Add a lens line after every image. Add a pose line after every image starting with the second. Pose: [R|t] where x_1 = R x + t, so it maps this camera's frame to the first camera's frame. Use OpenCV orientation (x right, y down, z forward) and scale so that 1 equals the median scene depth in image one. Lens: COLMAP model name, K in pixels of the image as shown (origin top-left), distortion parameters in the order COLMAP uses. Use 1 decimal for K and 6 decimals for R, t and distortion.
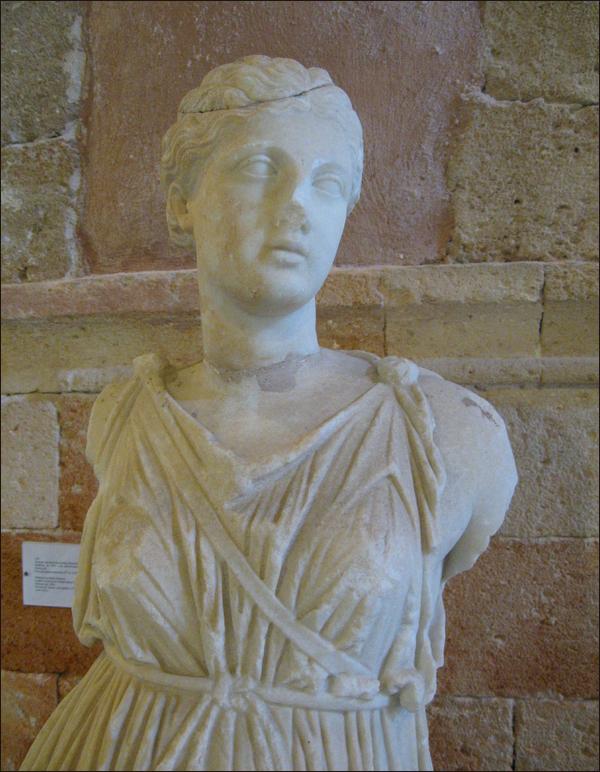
lens RADIAL K [[822.6, 0, 299.2], [0, 822.6, 385.1], [0, 0, 1]] dist [-0.121502, 0.000000]
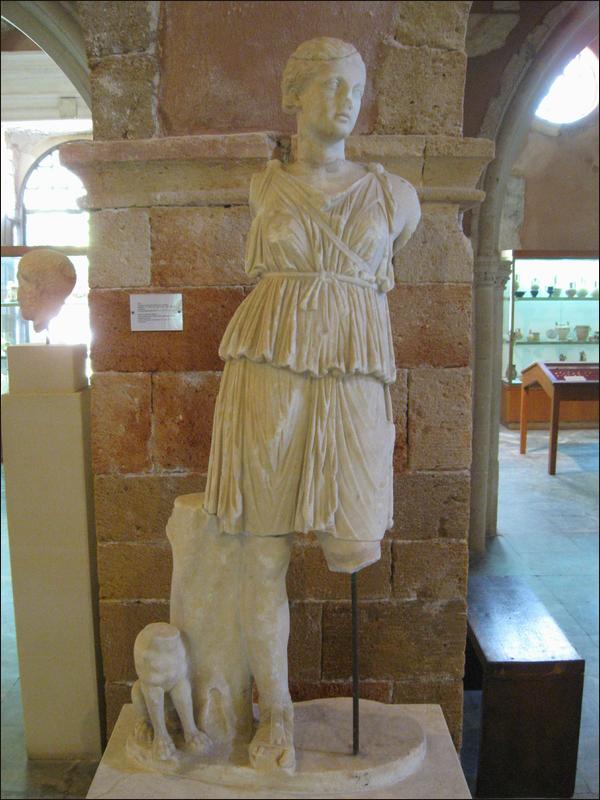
lens RADIAL K [[802.3, 0, 301.1], [0, 802.3, 402.9], [0, 0, 1]] dist [-0.103862, 0.000000]
pose [[0.985049, -0.022485, 0.170801, -0.310865], [-0.002345, 0.989604, 0.143798, 0.199493], [-0.172259, -0.142049, 0.974756, -0.830780]]
